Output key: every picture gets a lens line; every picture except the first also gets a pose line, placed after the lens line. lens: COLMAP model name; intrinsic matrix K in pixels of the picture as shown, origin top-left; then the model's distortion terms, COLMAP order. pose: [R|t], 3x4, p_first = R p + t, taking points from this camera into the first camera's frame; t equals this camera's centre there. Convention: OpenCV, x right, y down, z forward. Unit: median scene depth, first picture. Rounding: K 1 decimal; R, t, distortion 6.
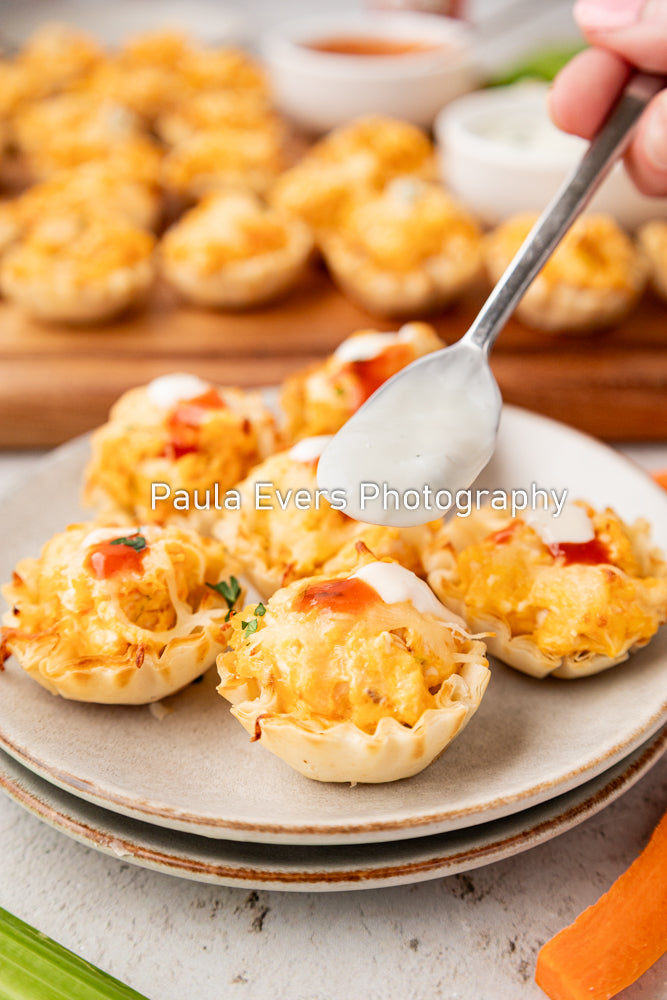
lens RADIAL K [[1156.4, 0, 444.4], [0, 1156.4, 497.6], [0, 0, 1]] dist [0.012602, 0.076573]
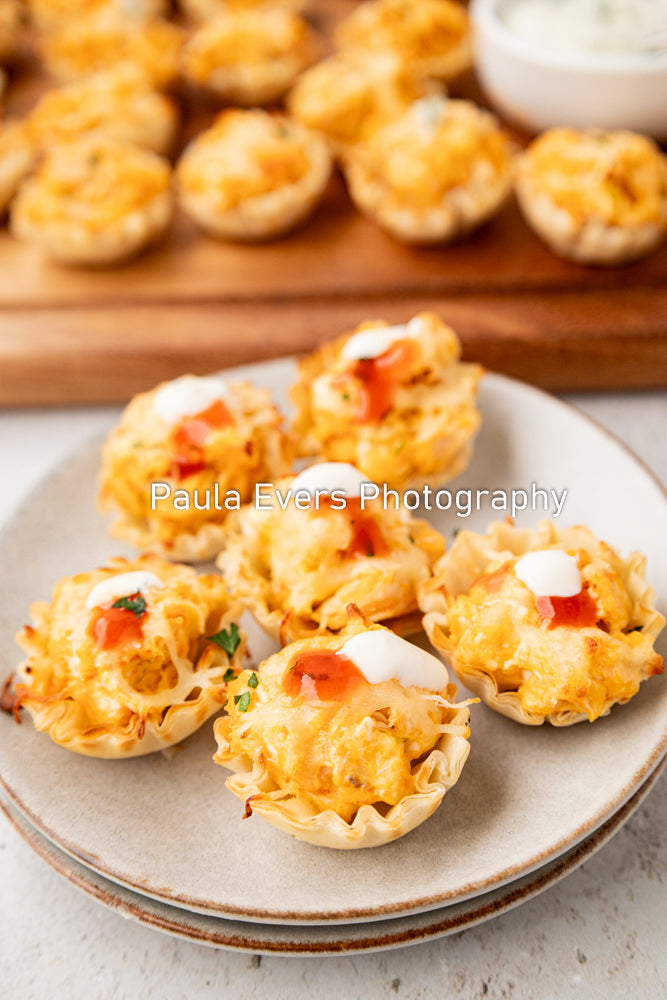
lens RADIAL K [[1156.4, 0, 444.4], [0, 1156.4, 497.6], [0, 0, 1]] dist [0.012602, 0.076573]
pose [[0.997821, 0.016412, -0.063904, 0.080354], [-0.002253, 0.976478, 0.215607, -0.297859], [0.065939, -0.214994, 0.974387, 0.021714]]
